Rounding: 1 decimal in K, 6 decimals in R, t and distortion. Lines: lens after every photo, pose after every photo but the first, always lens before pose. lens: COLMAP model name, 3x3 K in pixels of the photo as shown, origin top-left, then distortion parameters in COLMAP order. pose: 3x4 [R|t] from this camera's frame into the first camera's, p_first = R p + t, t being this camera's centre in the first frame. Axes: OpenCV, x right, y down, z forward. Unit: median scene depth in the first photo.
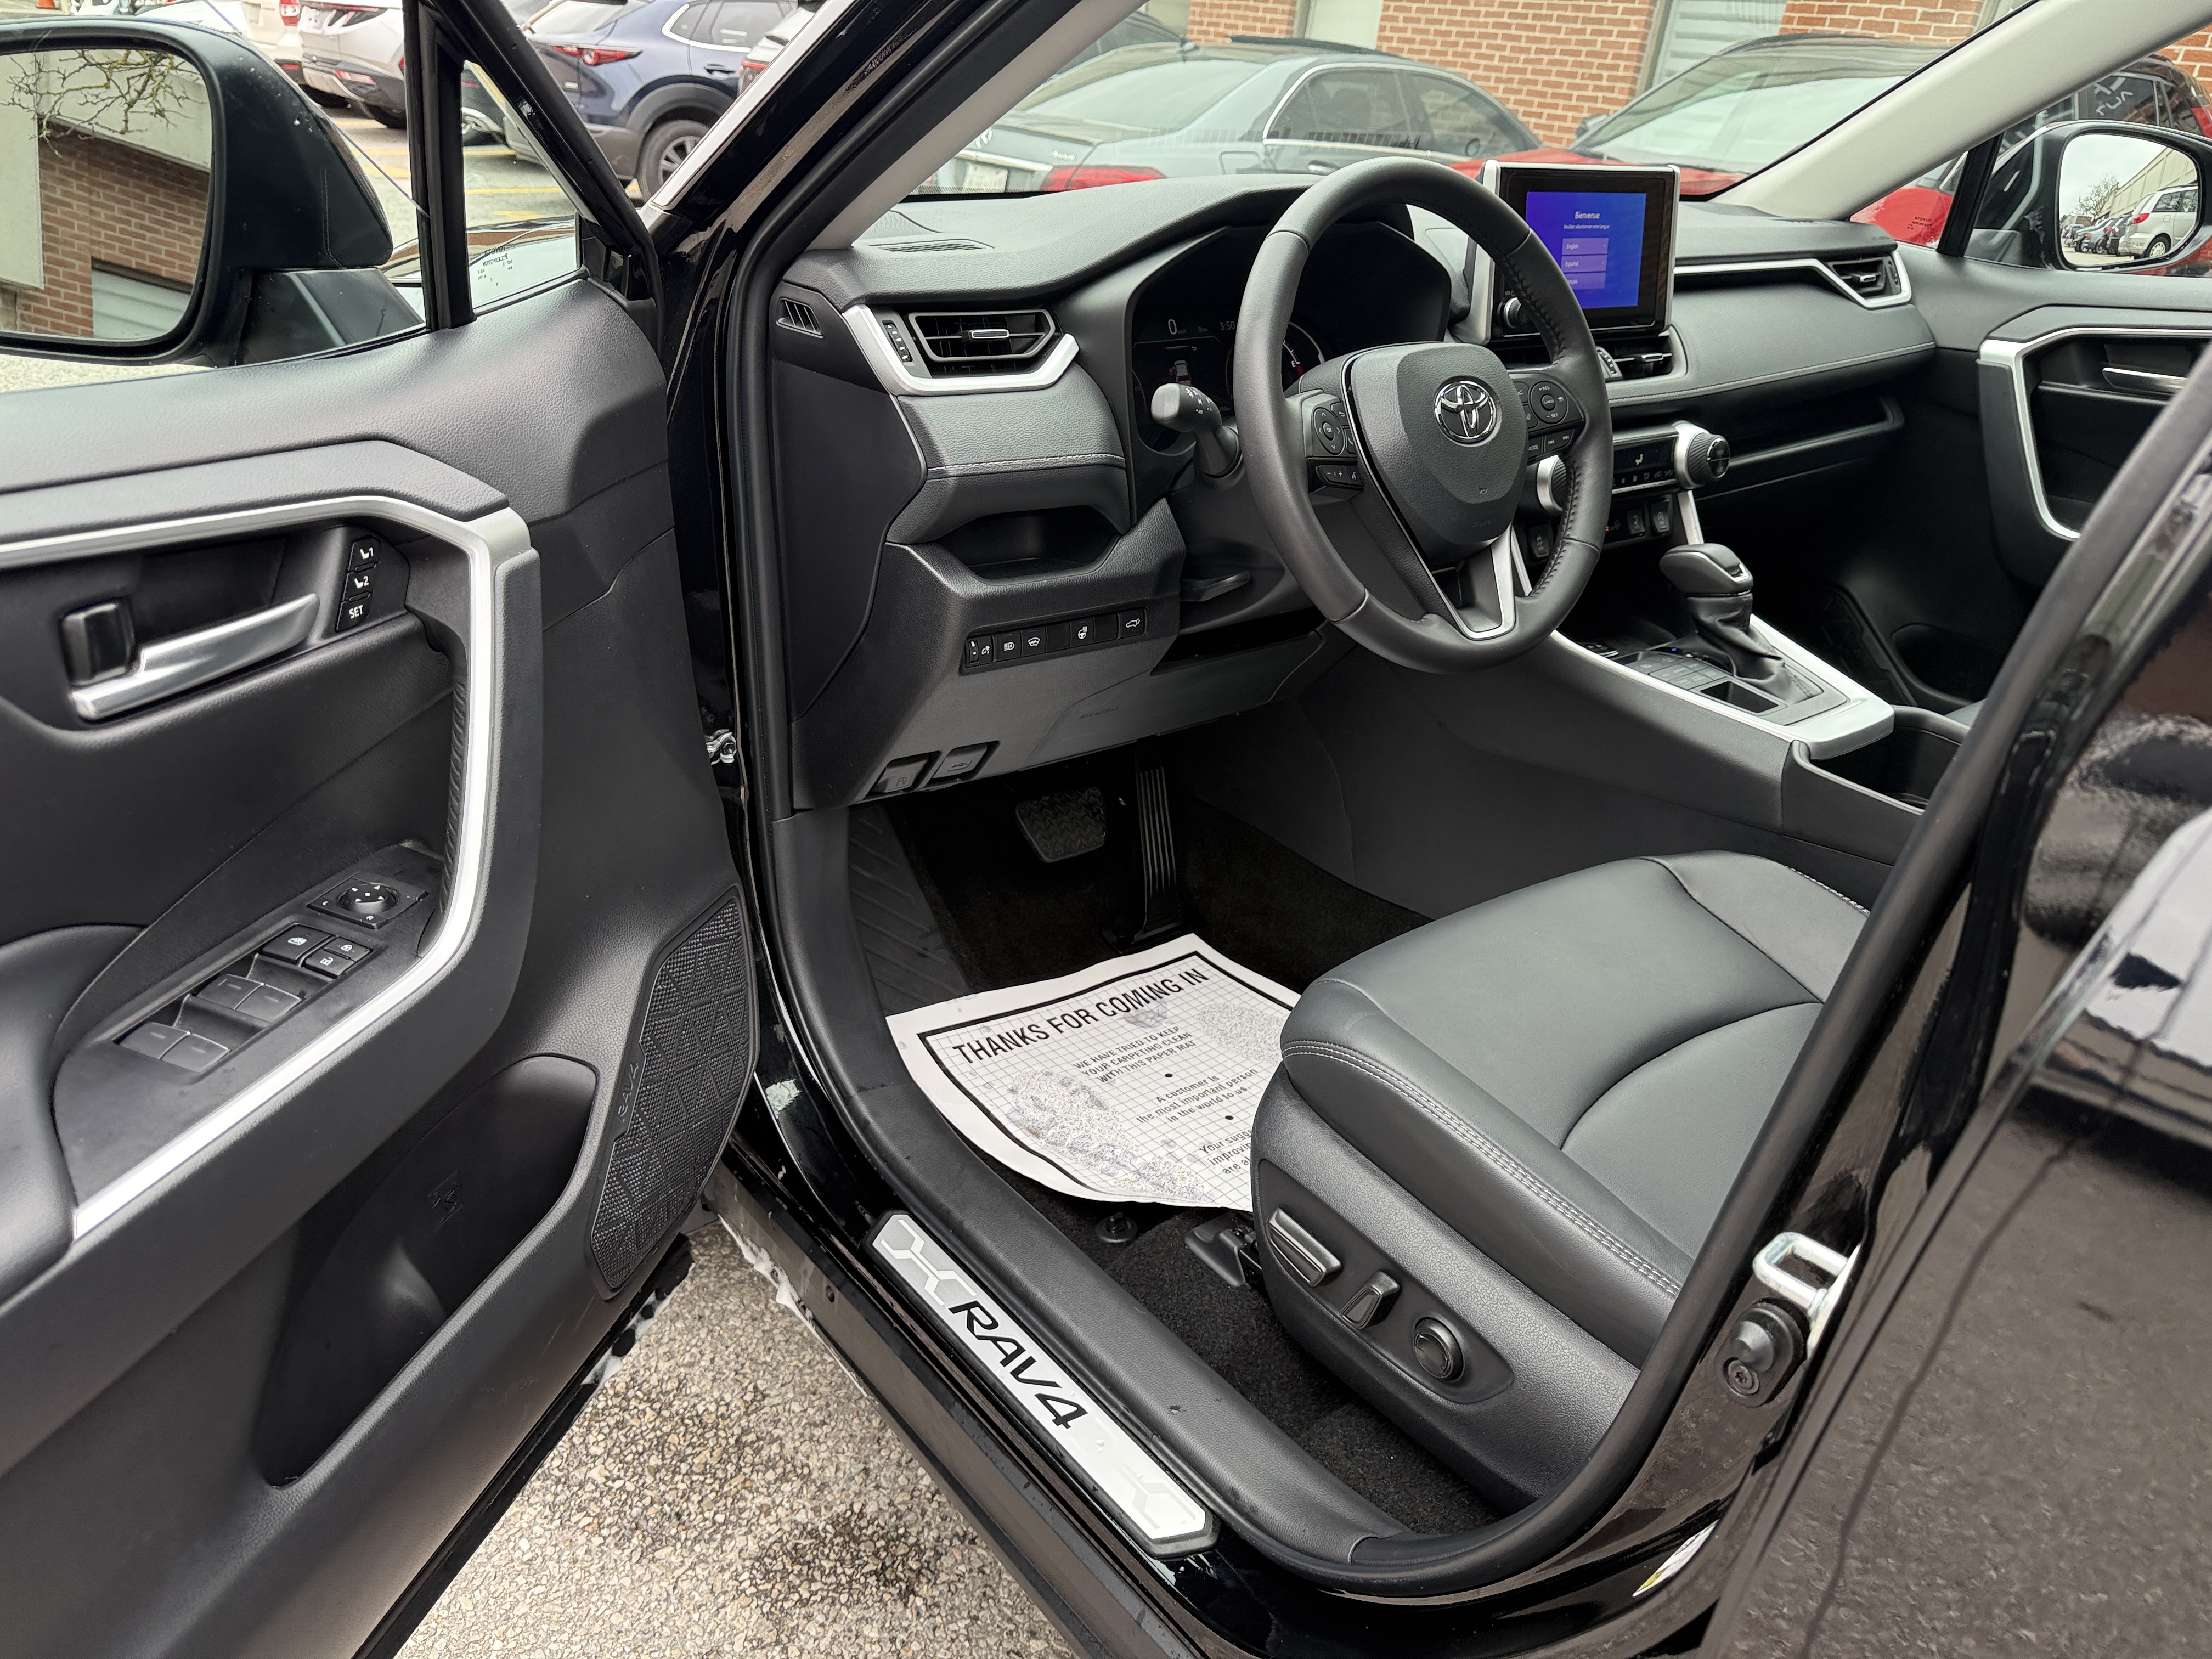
lens RADIAL K [[1543.1, 0, 1110.4], [0, 1543.1, 828.4], [0, 0, 1]] dist [0.004364, -0.021080]
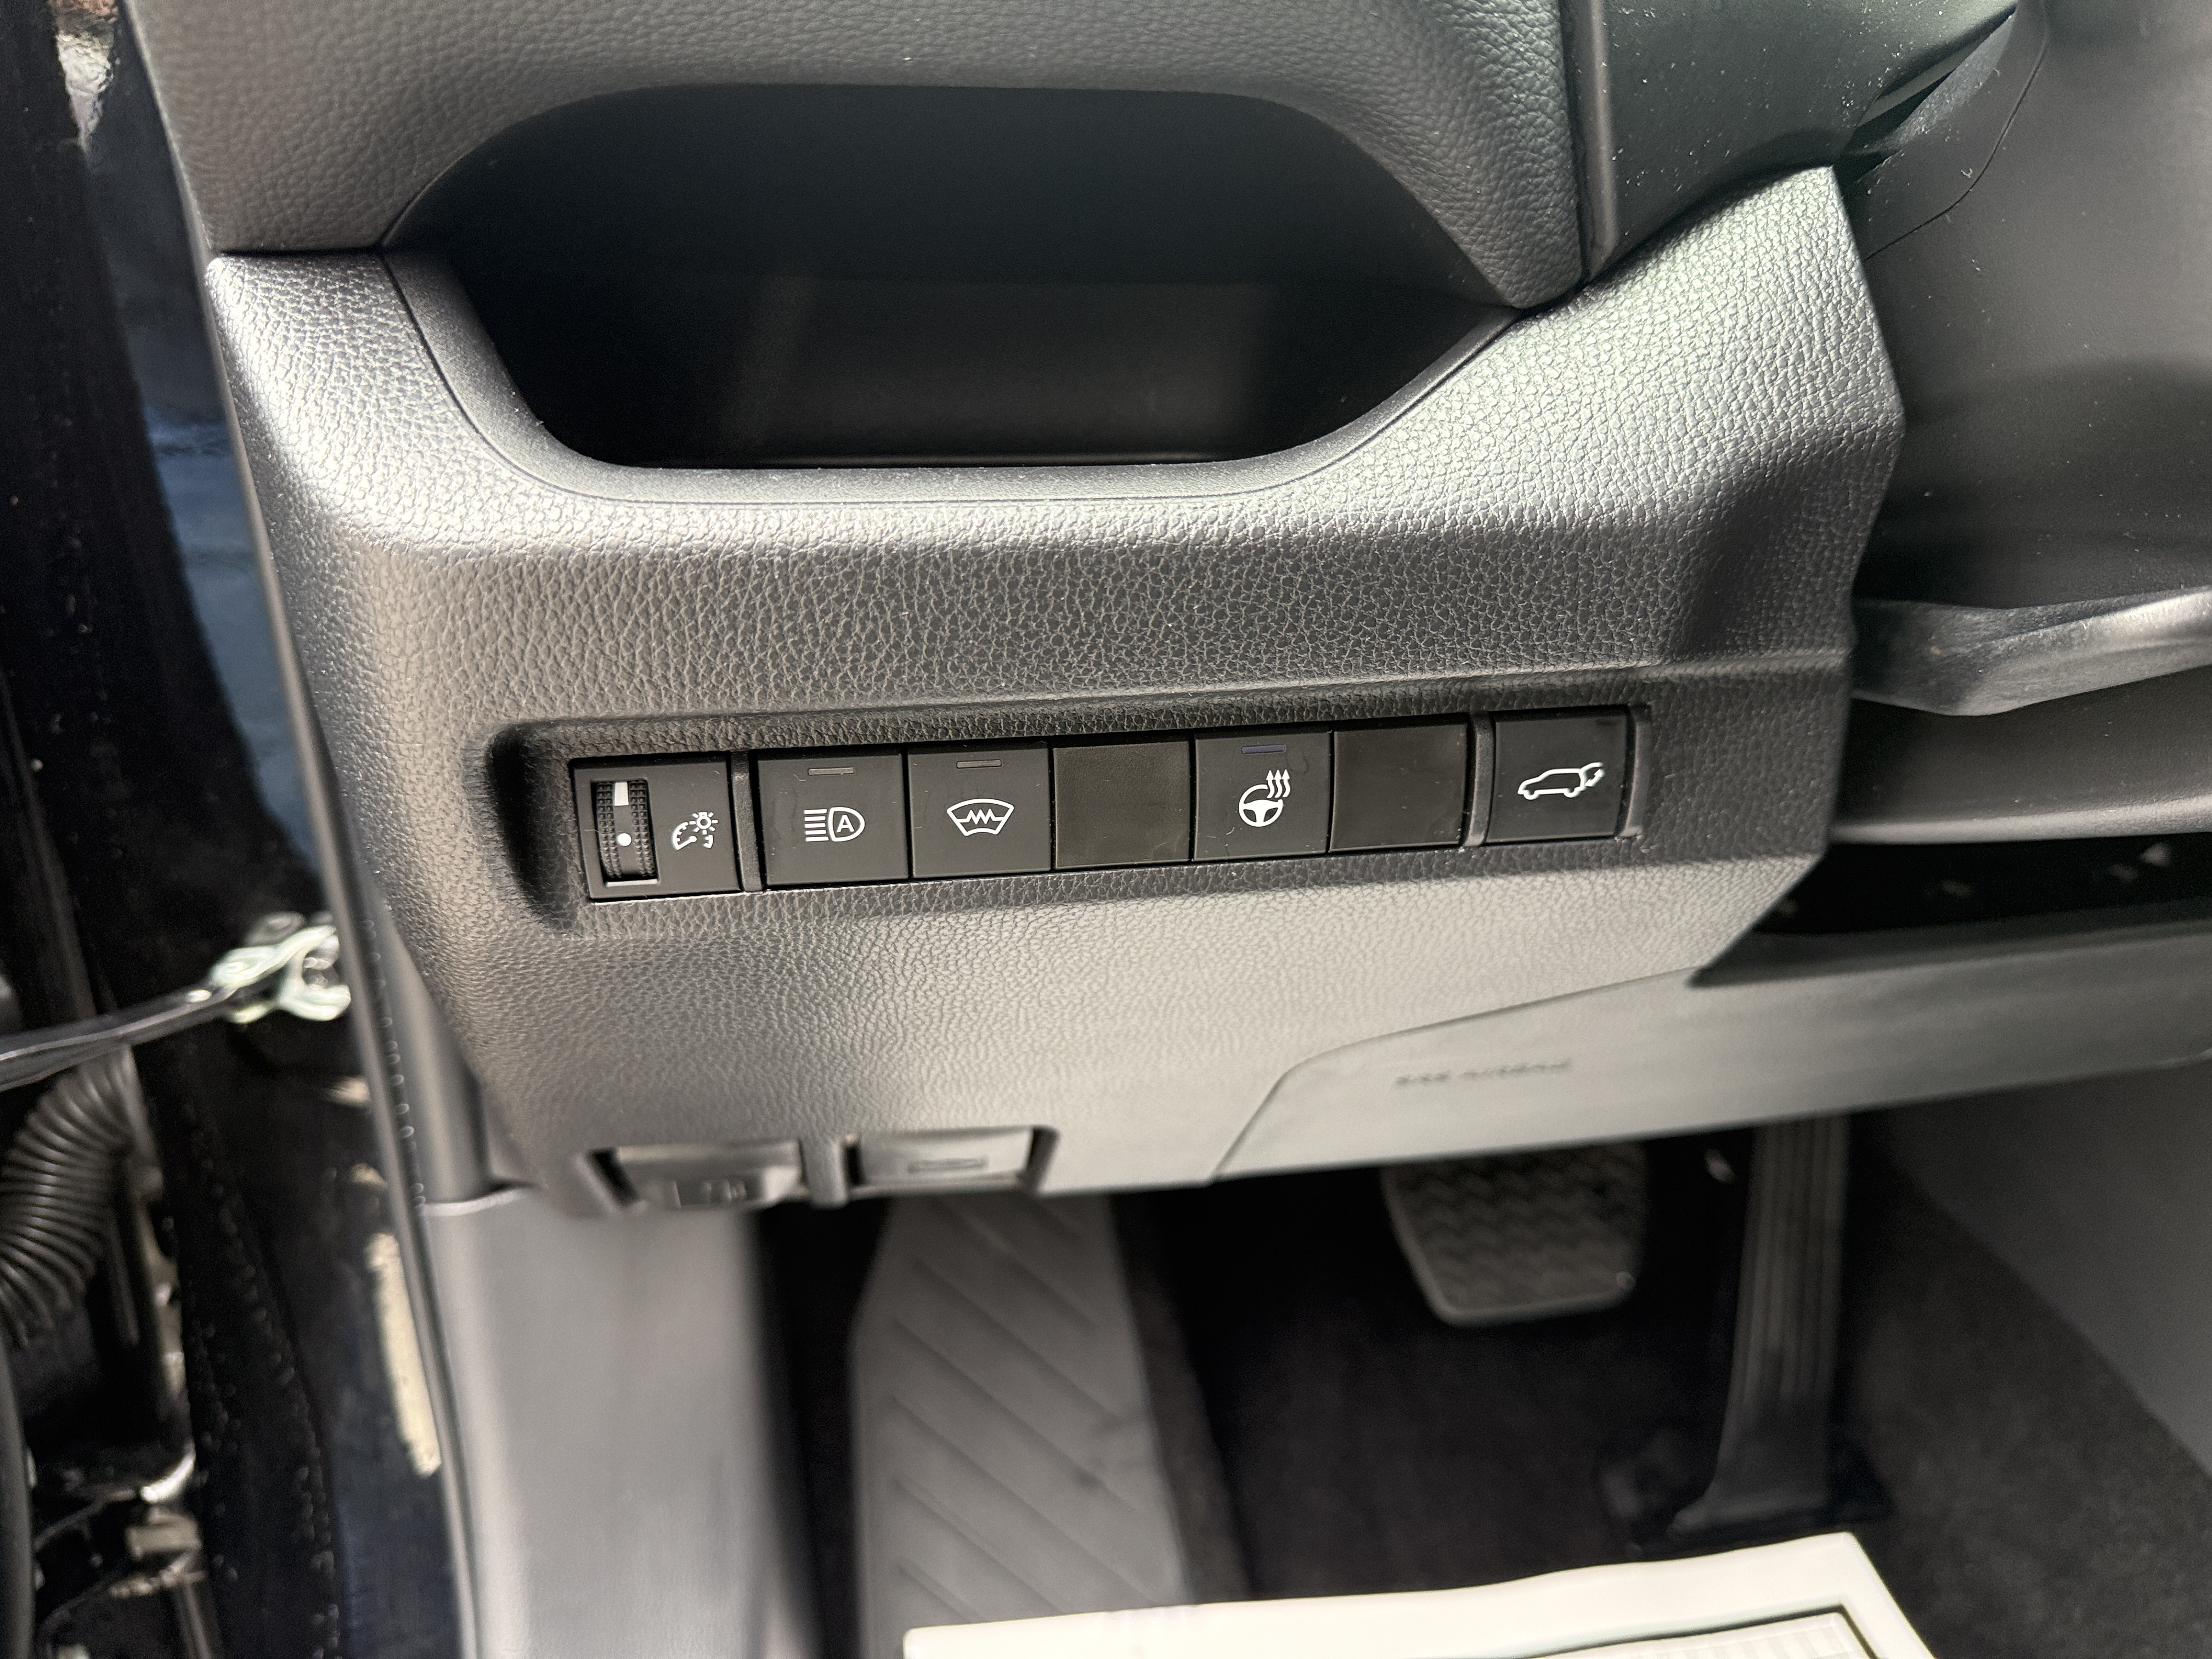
lens RADIAL K [[1543.1, 0, 1110.4], [0, 1543.1, 828.4], [0, 0, 1]] dist [0.004364, -0.021080]
pose [[0.876907, 0.153176, -0.455601, 0.055505], [-0.165608, 0.986109, 0.012786, -0.116758], [0.451230, 0.064239, 0.890092, 0.771564]]
